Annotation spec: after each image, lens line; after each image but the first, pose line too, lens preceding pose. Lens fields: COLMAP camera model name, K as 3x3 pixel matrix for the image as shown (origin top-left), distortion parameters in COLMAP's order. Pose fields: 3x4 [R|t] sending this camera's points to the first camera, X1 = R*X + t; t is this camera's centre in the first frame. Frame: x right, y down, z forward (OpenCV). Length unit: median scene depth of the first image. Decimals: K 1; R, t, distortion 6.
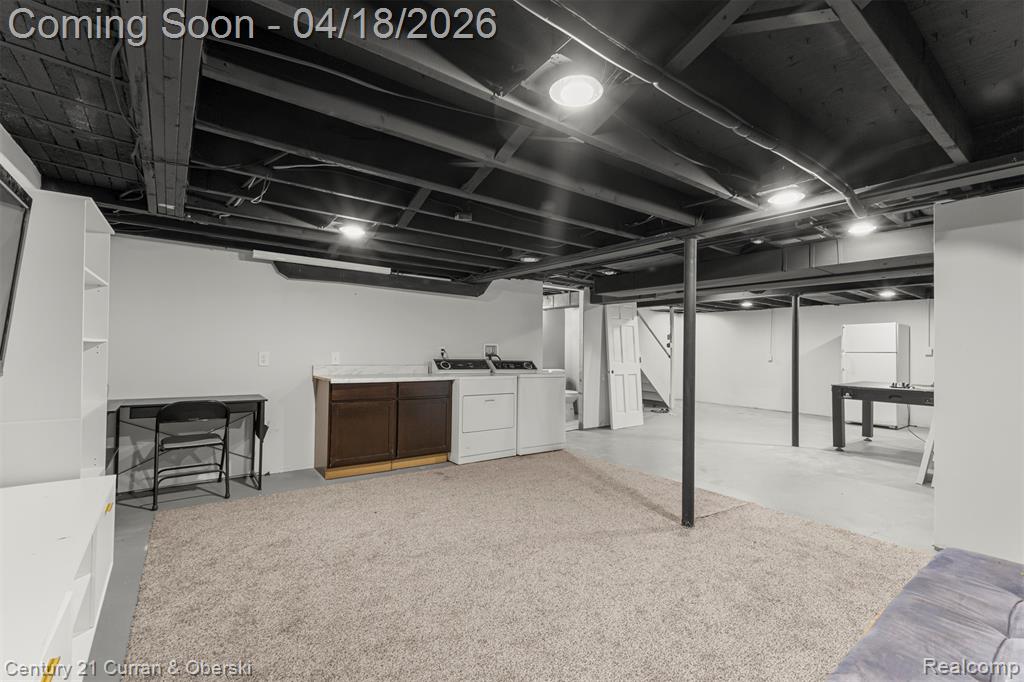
lens RADIAL K [[440.6, 0, 501.2], [0, 440.6, 341.3], [0, 0, 1]] dist [0.008766, -0.001140]
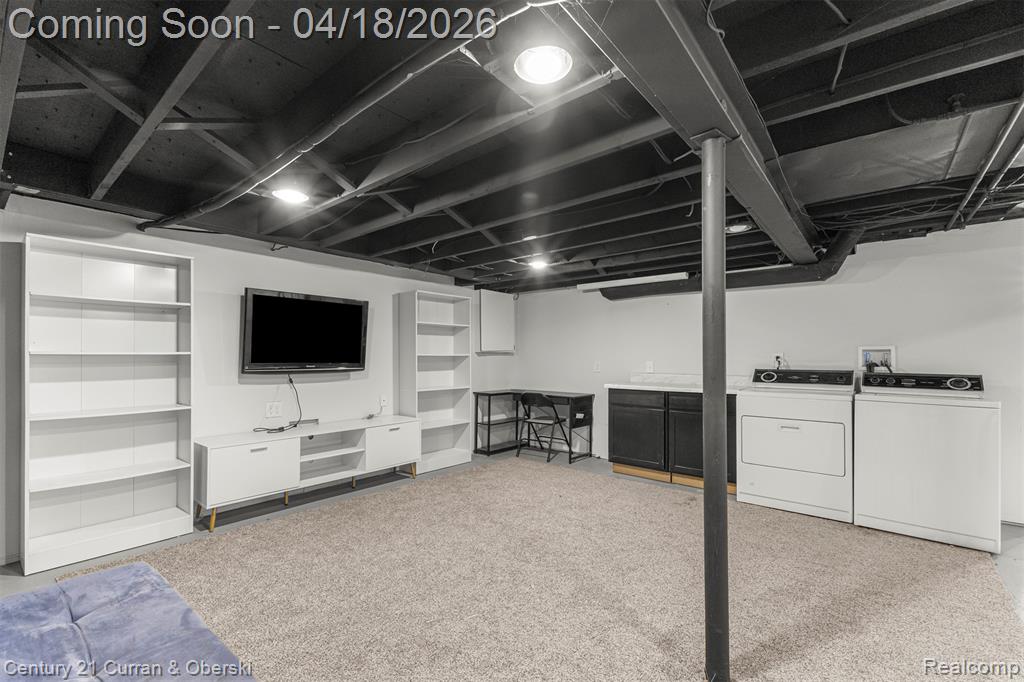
lens RADIAL K [[440.6, 0, 518.5], [0, 440.6, 349.7], [0, 0, 1]] dist [0.008766, -0.001140]
pose [[0.247758, -0.034356, -0.968213, 0.632424], [0.023128, 0.999296, -0.029541, 0.023349], [0.968546, -0.015074, 0.248378, 0.458638]]
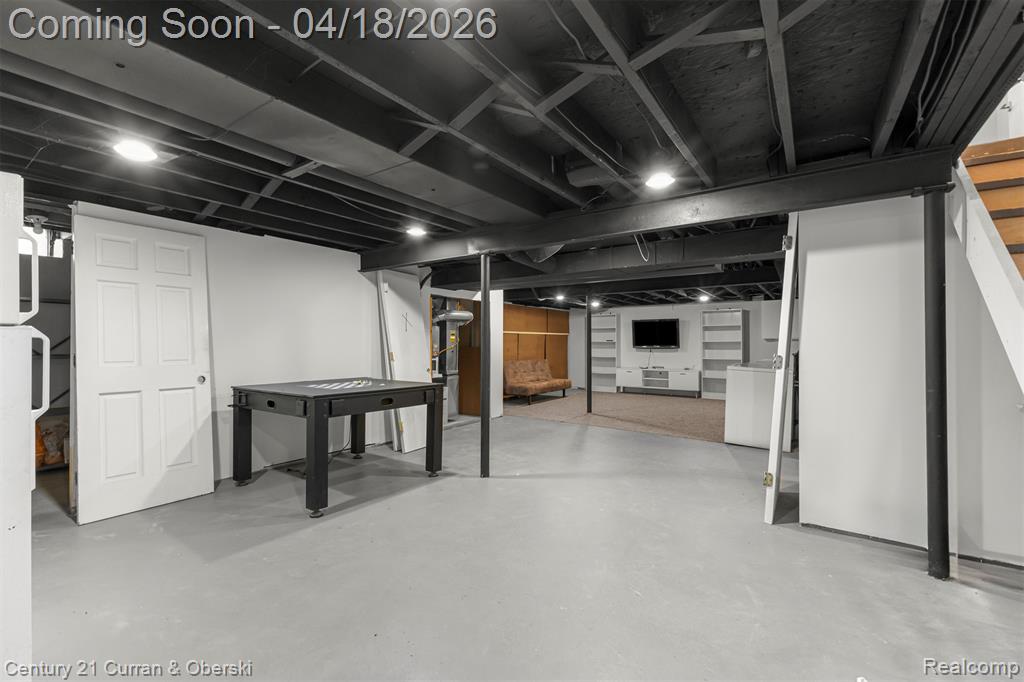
lens RADIAL K [[440.6, 0, 510.8], [0, 440.6, 340.3], [0, 0, 1]] dist [0.008766, -0.001140]
pose [[-0.946692, -0.016472, -0.321718, 1.165391], [-0.007678, 0.999562, -0.028581, 0.064590], [0.322048, -0.024588, -0.946404, 2.278719]]
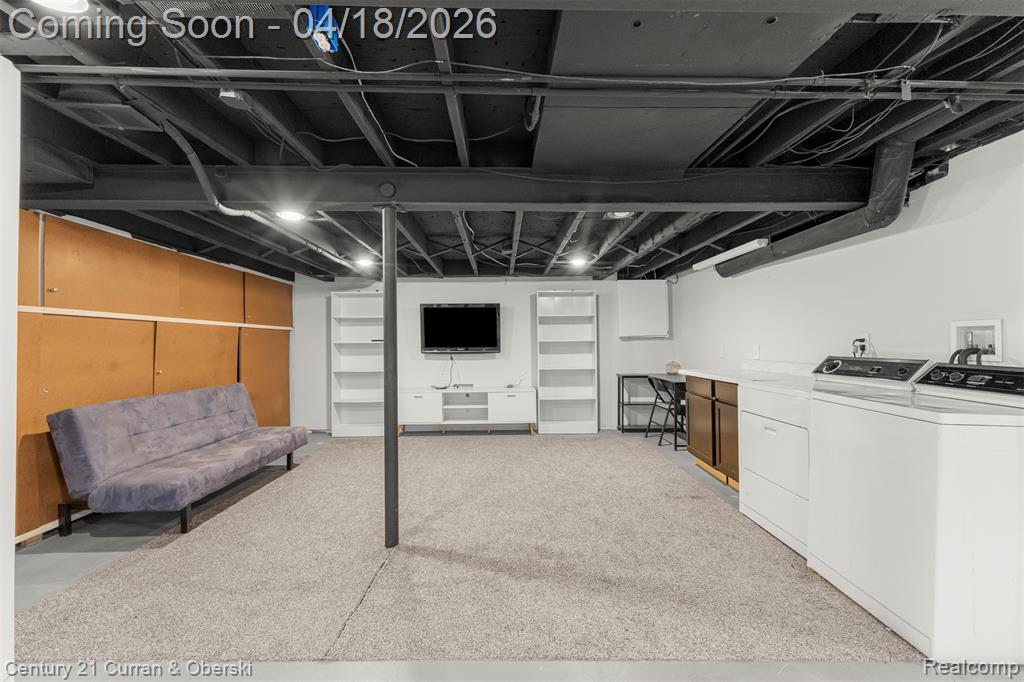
lens RADIAL K [[440.6, 0, 511.5], [0, 440.6, 339.0], [0, 0, 1]] dist [0.008766, -0.001140]
pose [[-0.569750, -0.020187, -0.821570, 0.709611], [0.014640, 0.999290, -0.034706, 0.038591], [0.821688, -0.031802, -0.569050, 1.196100]]
